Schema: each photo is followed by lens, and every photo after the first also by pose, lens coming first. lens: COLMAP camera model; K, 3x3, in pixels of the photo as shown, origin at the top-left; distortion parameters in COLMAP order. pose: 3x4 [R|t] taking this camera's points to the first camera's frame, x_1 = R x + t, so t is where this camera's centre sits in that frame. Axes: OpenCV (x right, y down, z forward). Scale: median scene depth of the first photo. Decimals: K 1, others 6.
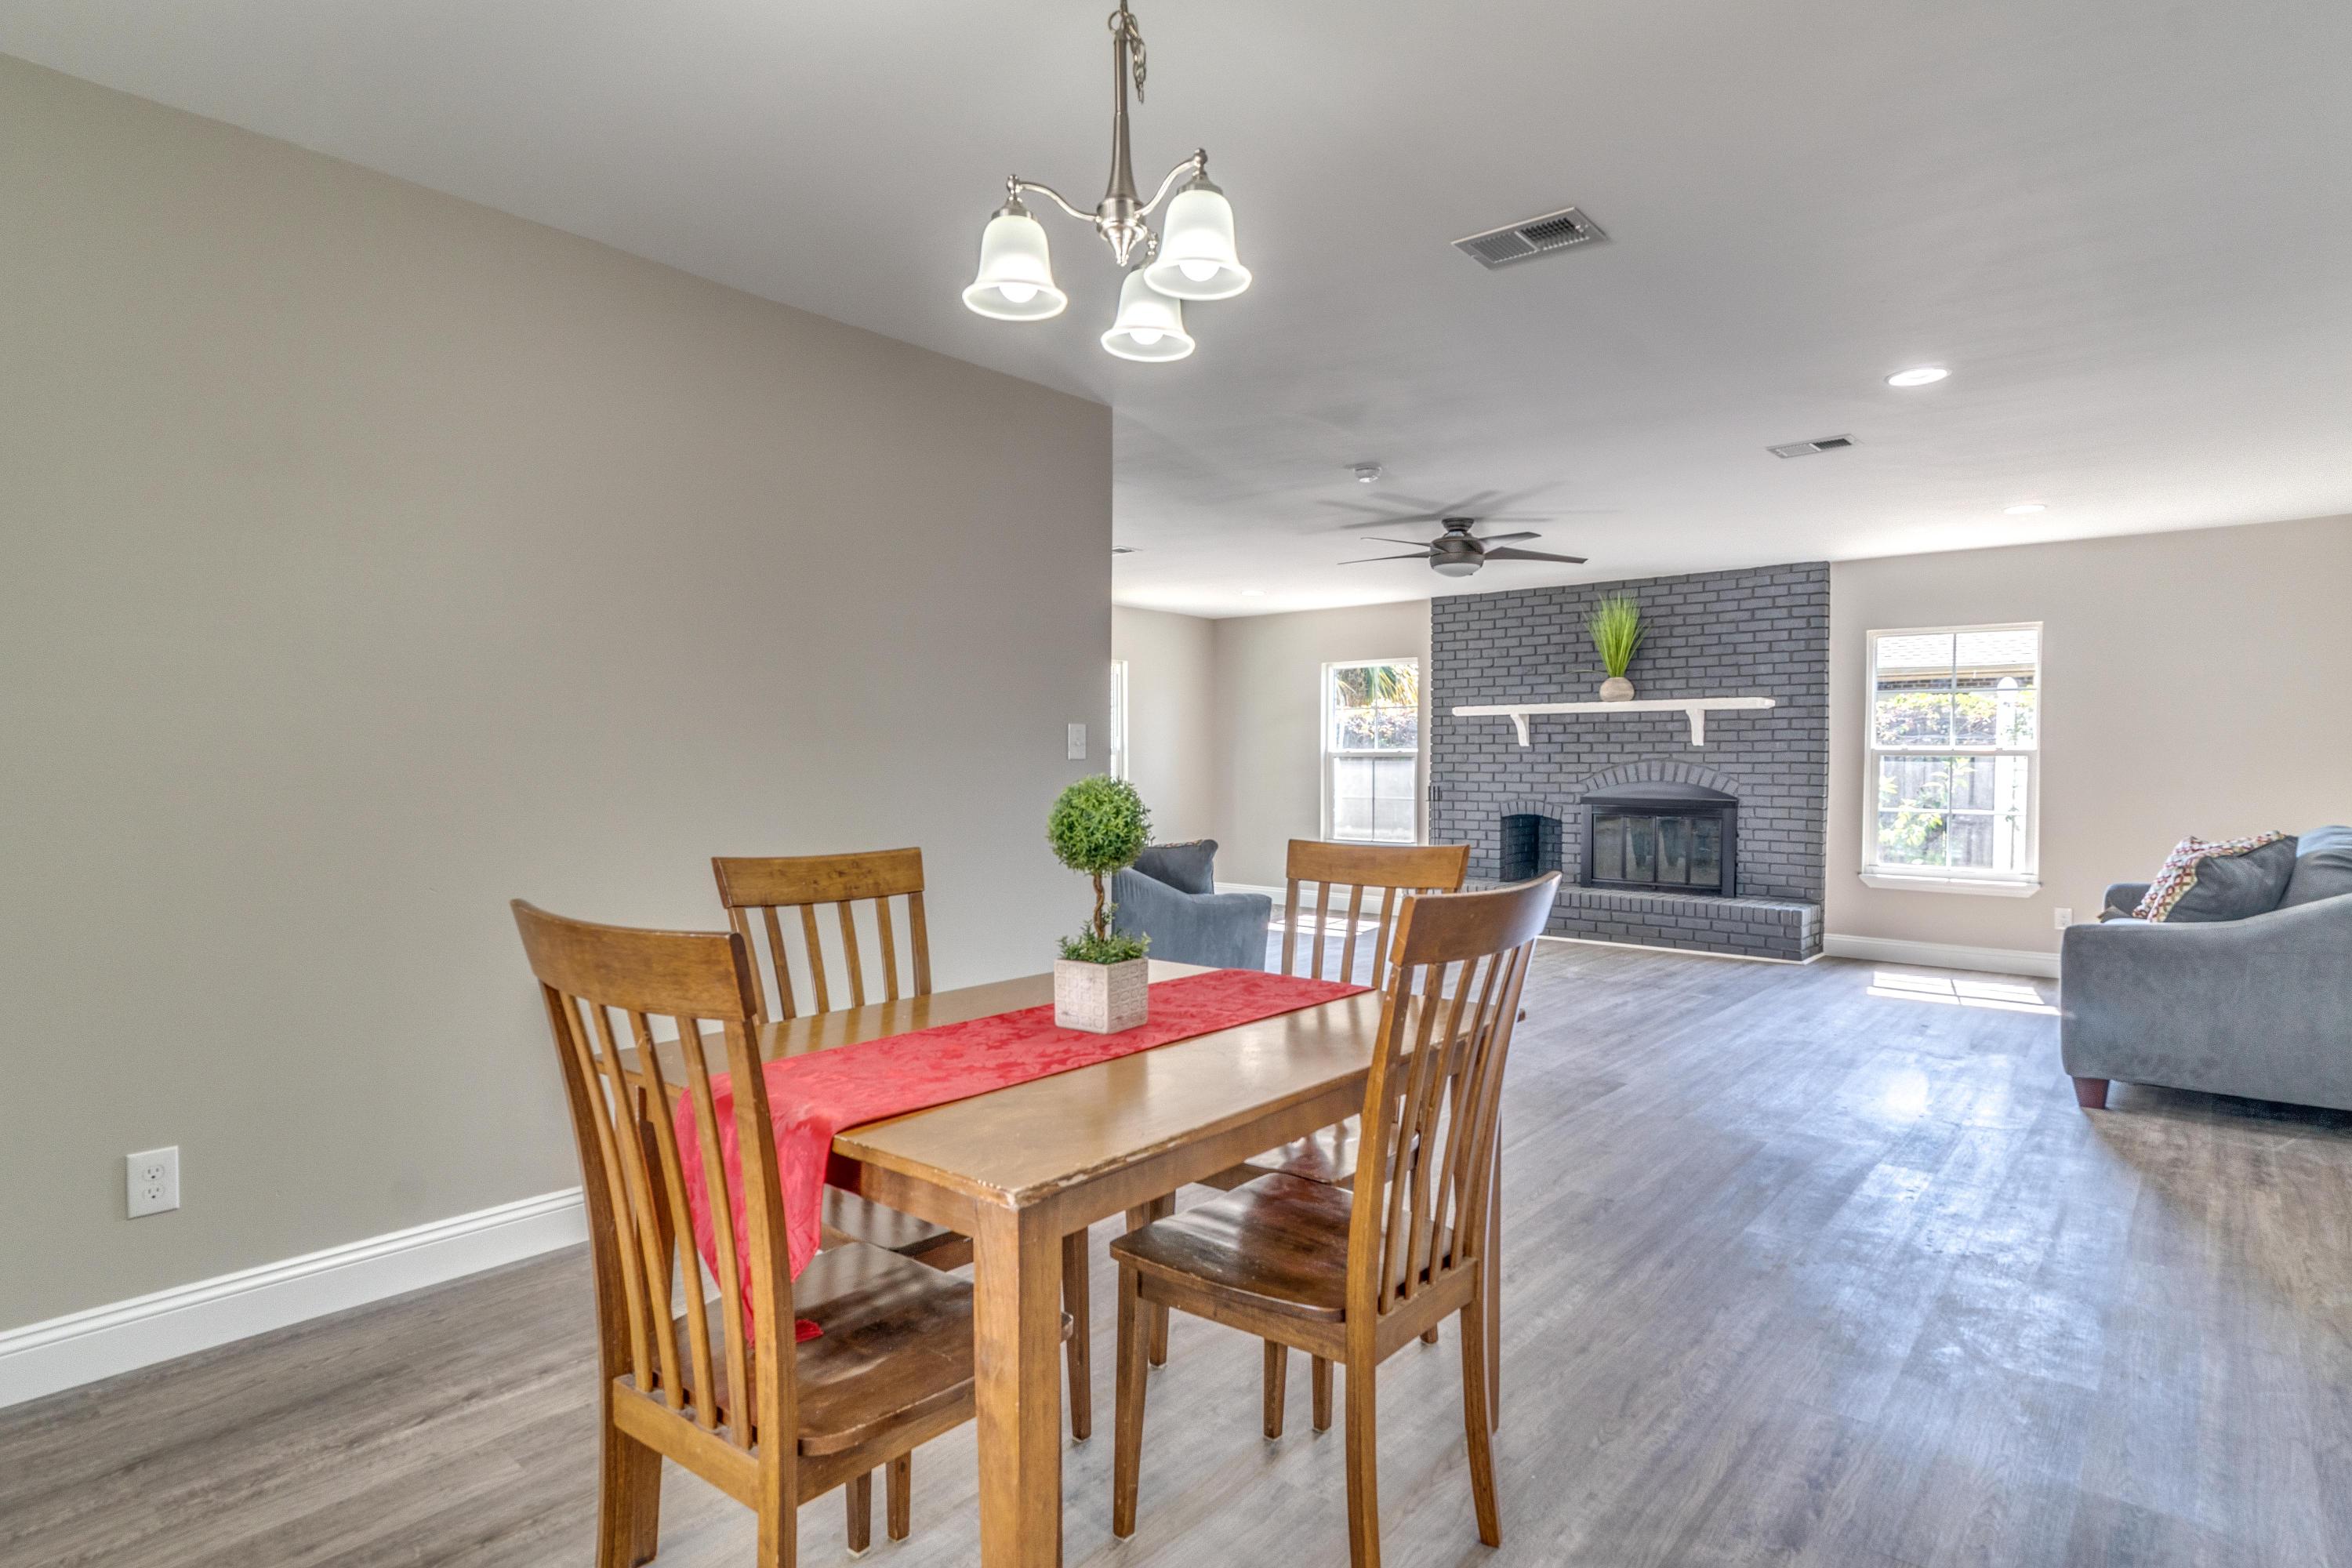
lens RADIAL K [[1242.4, 0, 1164.0], [0, 1242.4, 793.0], [0, 0, 1]] dist [-0.005022, 0.000397]
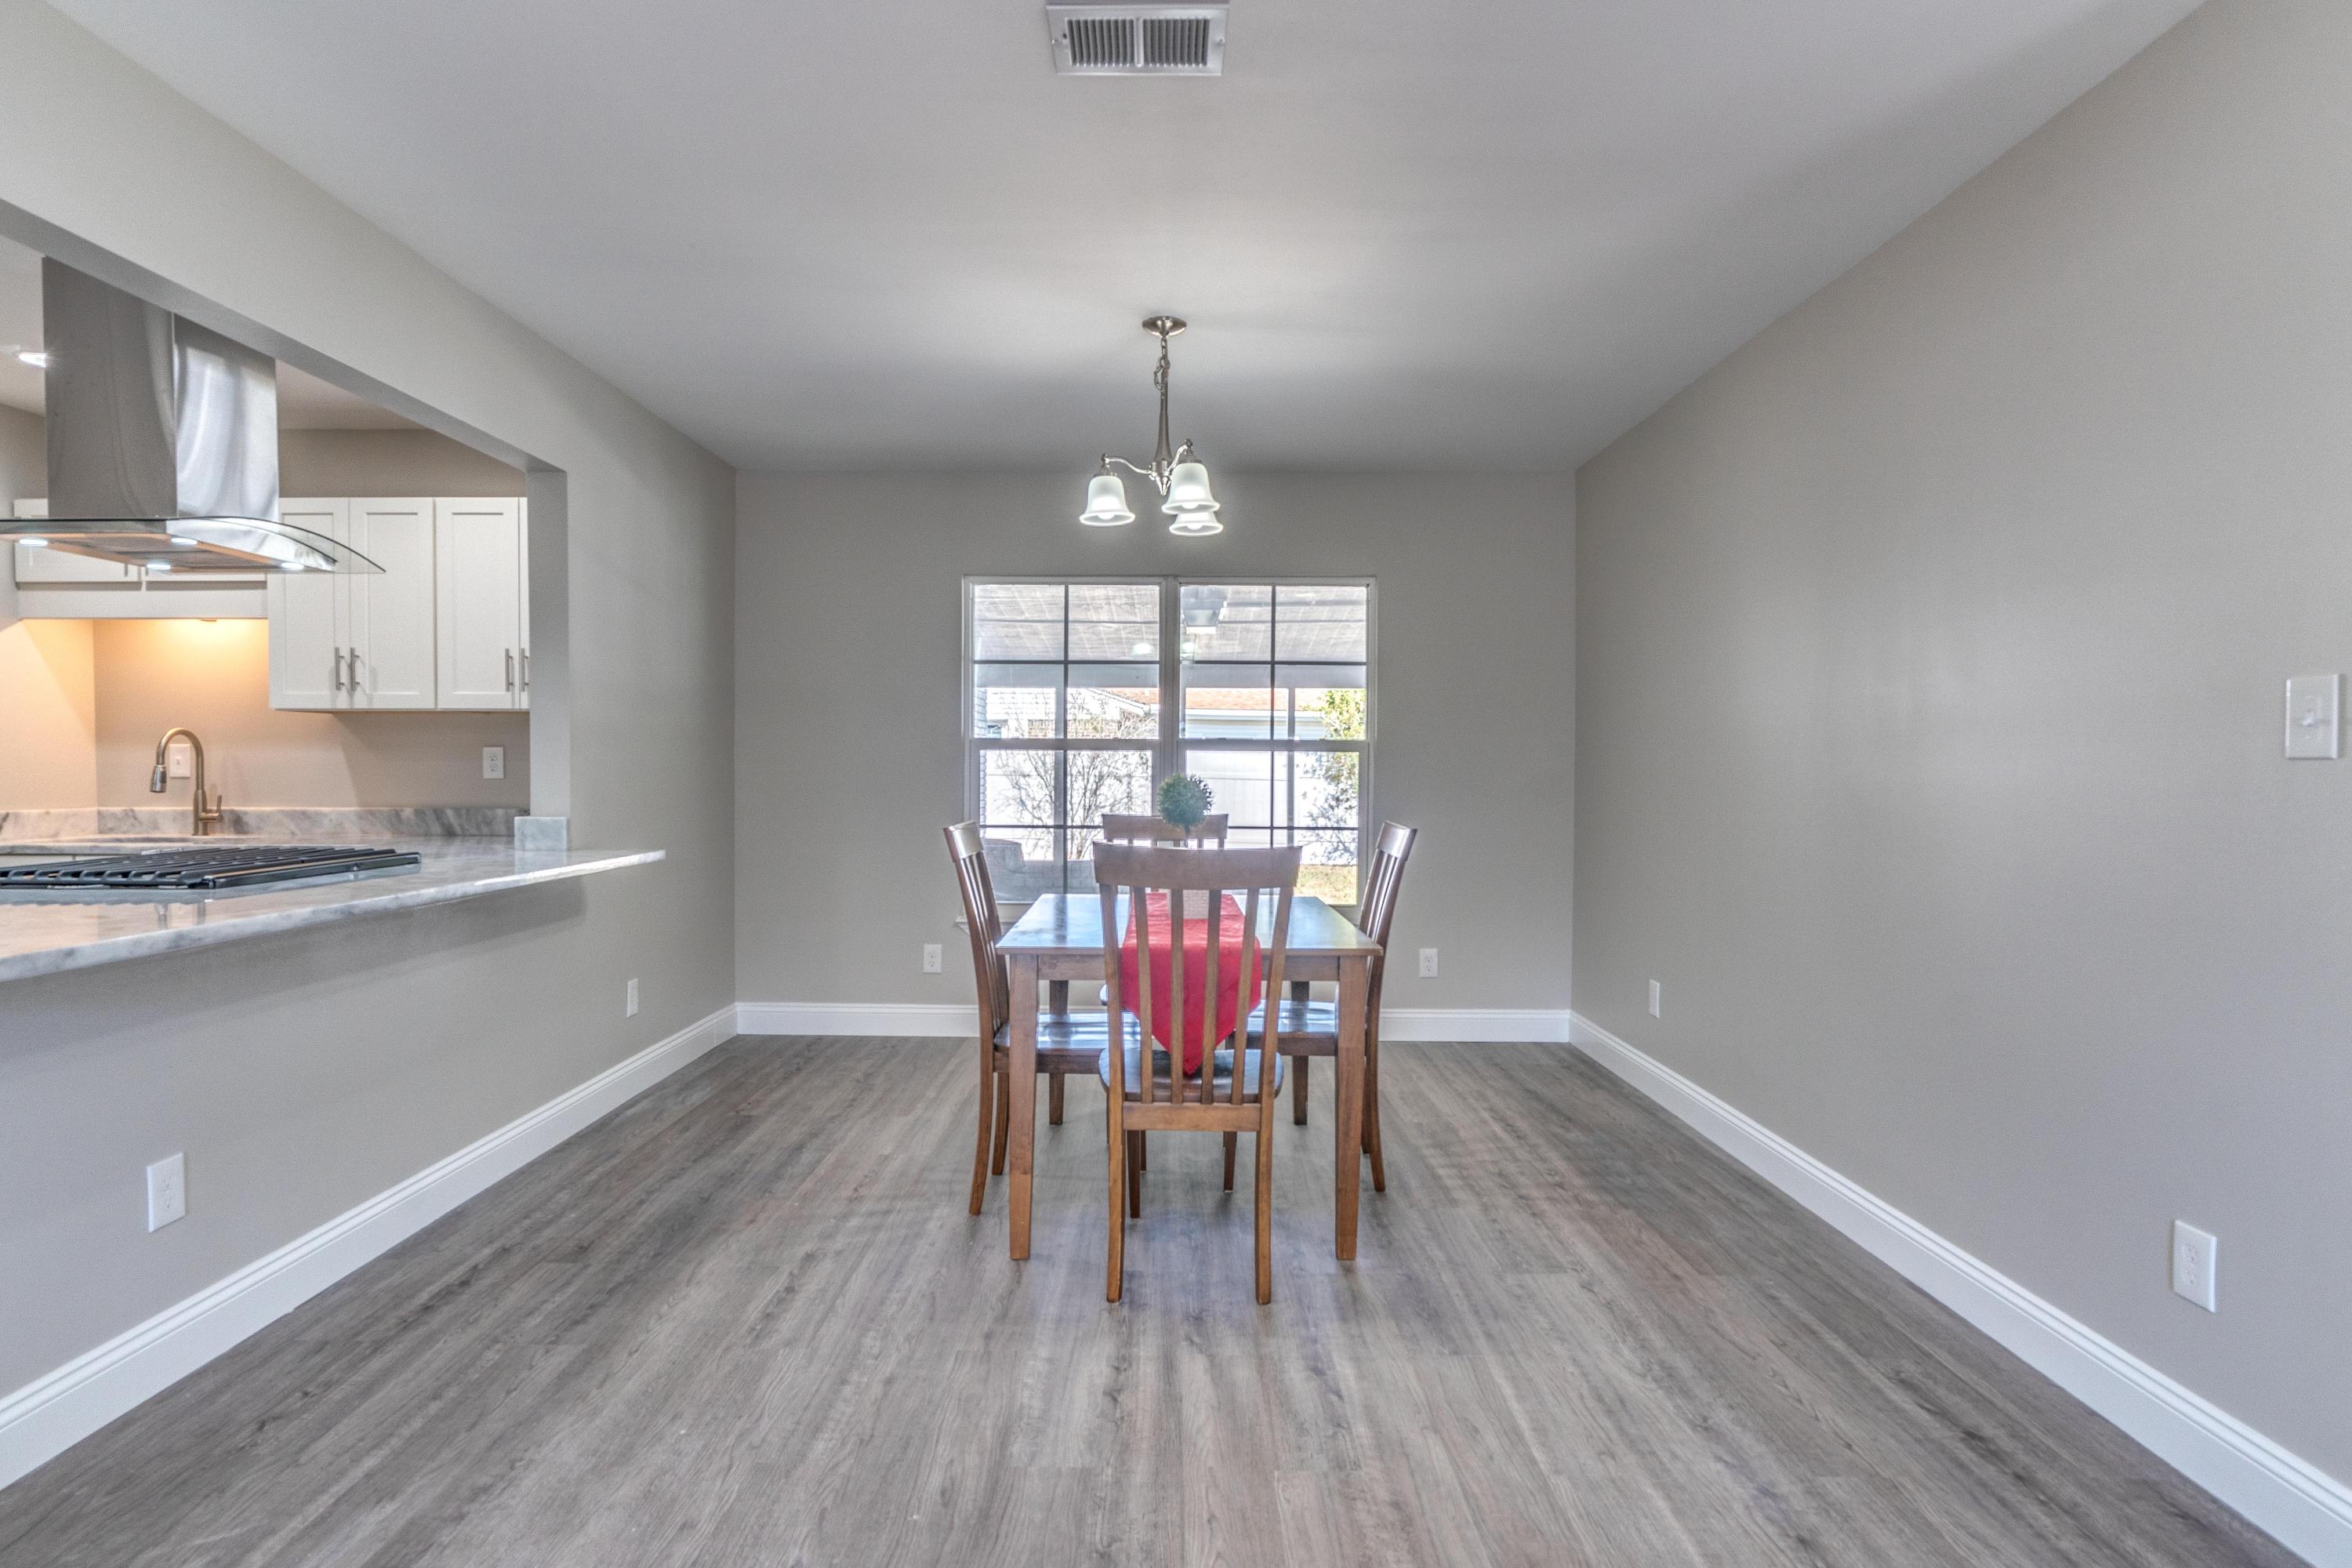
lens RADIAL K [[1252.0, 0, 1152.7], [0, 1252.0, 761.0], [0, 0, 1]] dist [0.003082, 0.000697]
pose [[-0.771512, -0.010307, -0.636132, 0.927314], [-0.016587, 0.999855, 0.003916, -0.029044], [0.635999, 0.013572, -0.771570, 1.946804]]
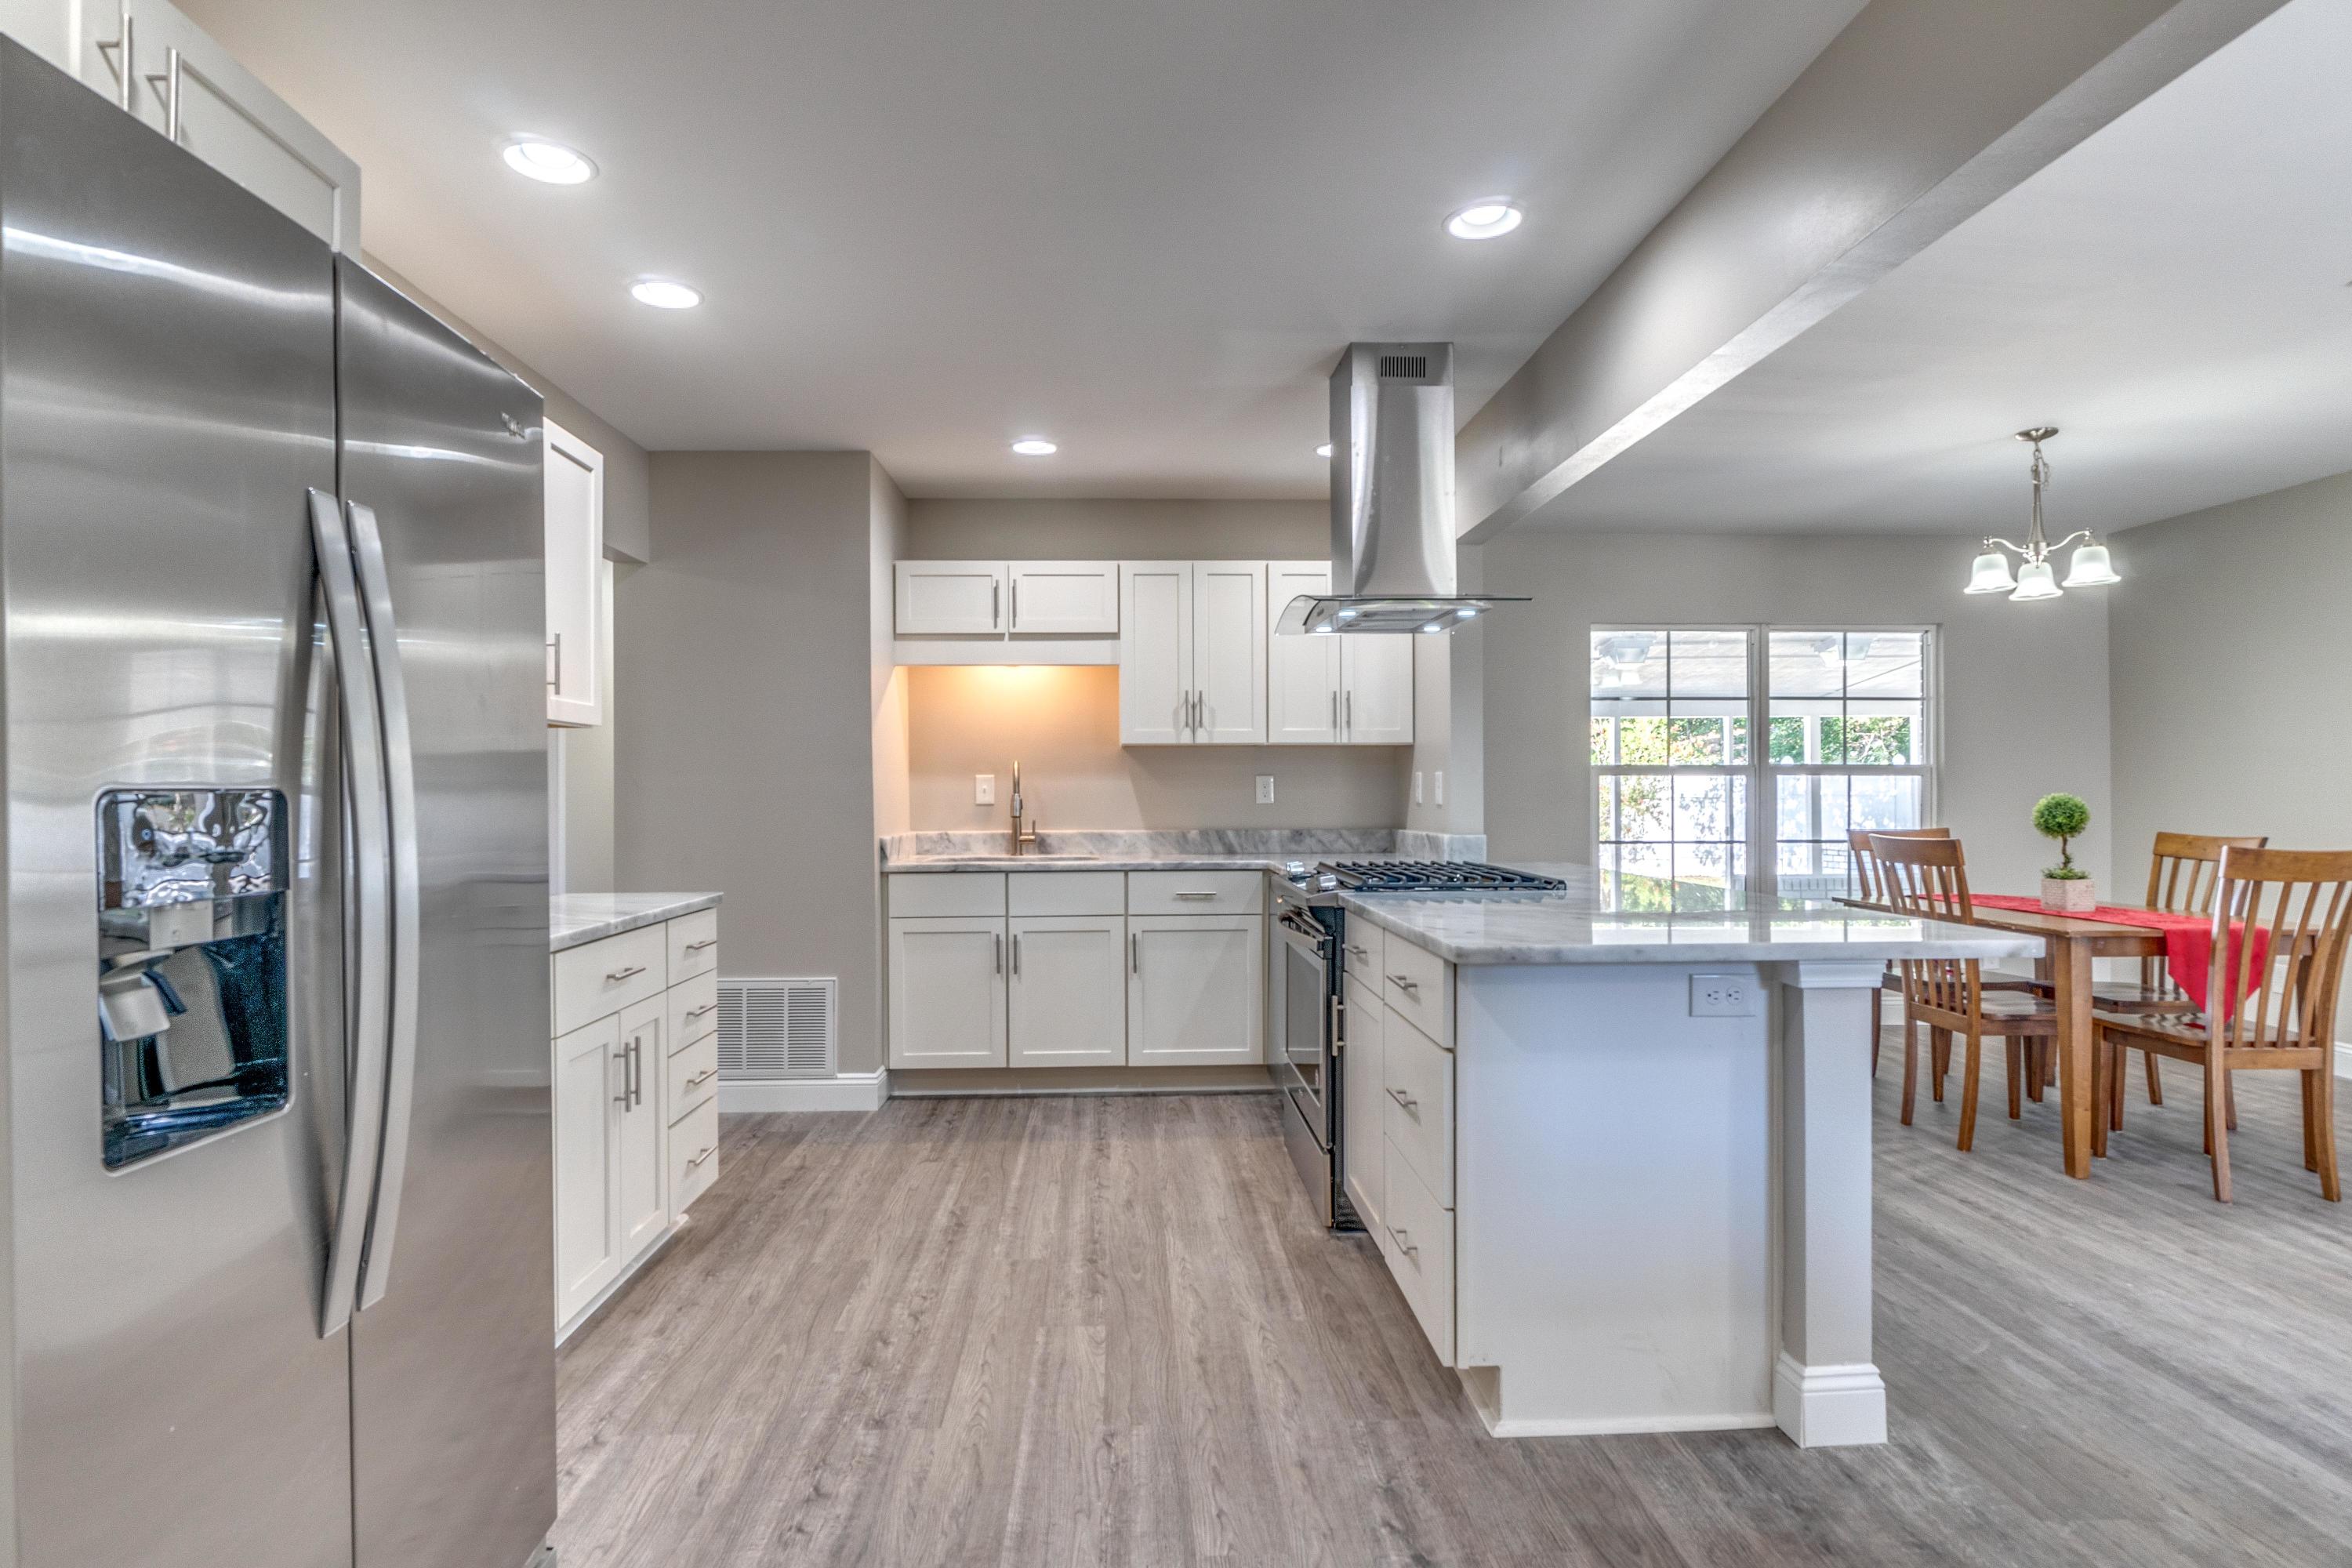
lens RADIAL K [[1242.4, 0, 1164.0], [0, 1242.4, 793.0], [0, 0, 1]] dist [-0.005022, 0.000397]
pose [[-0.738754, 0.001908, -0.673973, 2.143620], [-0.011149, 0.999825, 0.015052, -0.027272], [0.673883, 0.018634, -0.738603, 1.281903]]
